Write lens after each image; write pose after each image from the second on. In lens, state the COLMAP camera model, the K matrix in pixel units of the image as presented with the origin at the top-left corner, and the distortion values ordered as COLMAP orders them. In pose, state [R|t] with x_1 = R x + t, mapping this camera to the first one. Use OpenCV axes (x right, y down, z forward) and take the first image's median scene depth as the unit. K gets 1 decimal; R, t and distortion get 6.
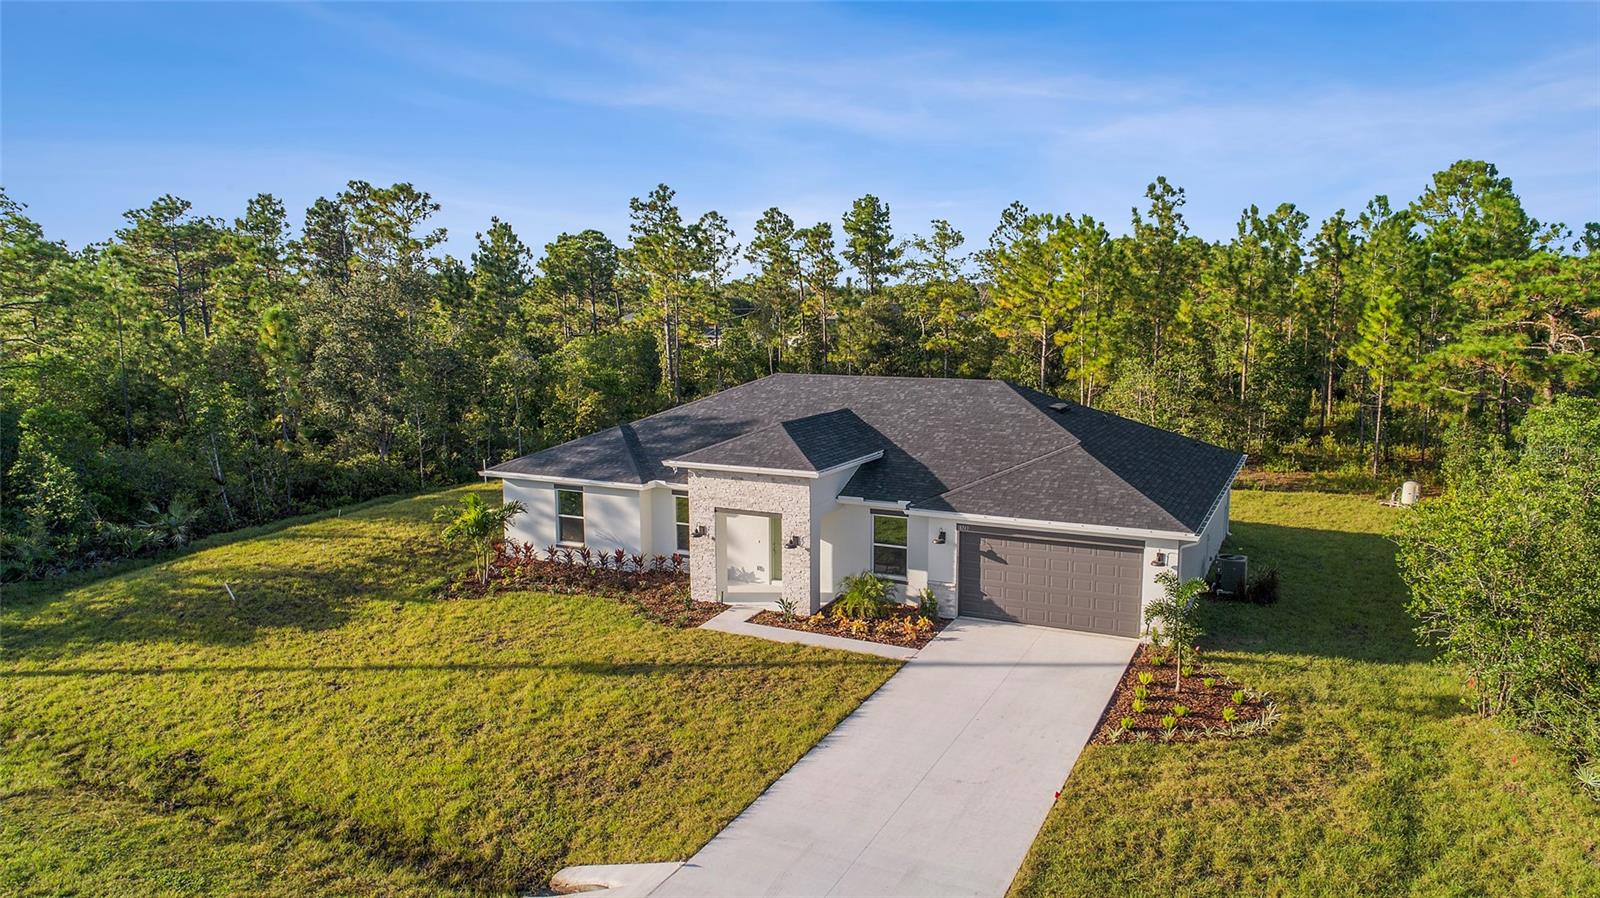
lens RADIAL K [[1078.9, 0, 798.4], [0, 1078.9, 446.4], [0, 0, 1]] dist [-0.016336, 0.004836]
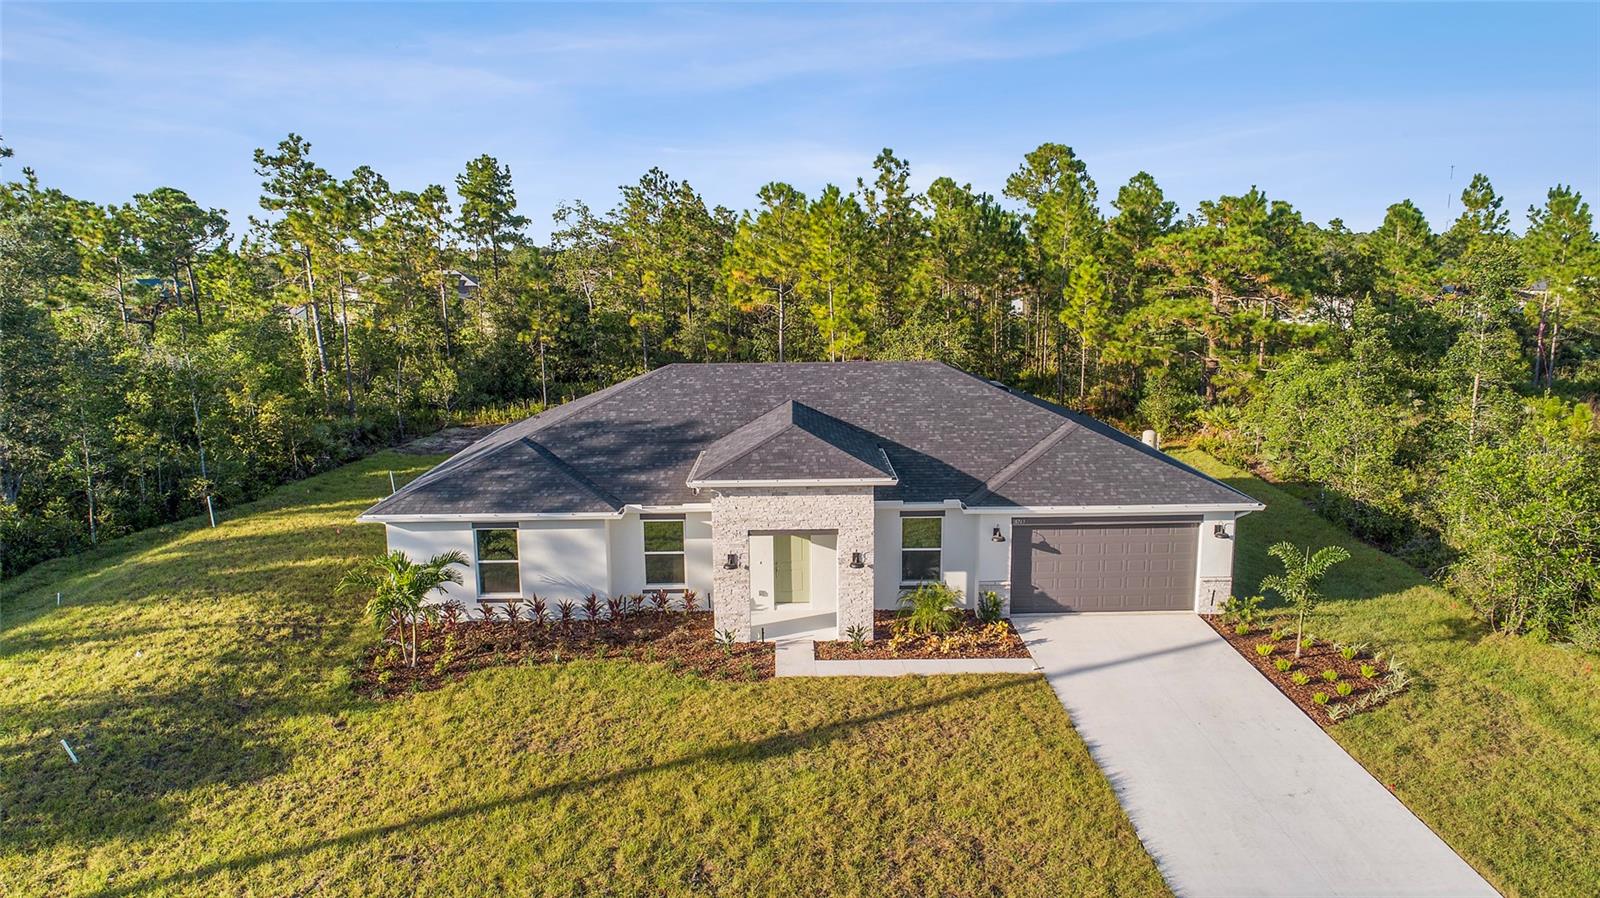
lens RADIAL K [[1078.9, 0, 799.9], [0, 1078.9, 451.2], [0, 0, 1]] dist [-0.016336, 0.004836]
pose [[0.888079, -0.086403, 0.451499, -0.412397], [0.070433, 0.996155, 0.052094, -0.045517], [-0.454264, -0.014463, 0.890750, 0.233182]]
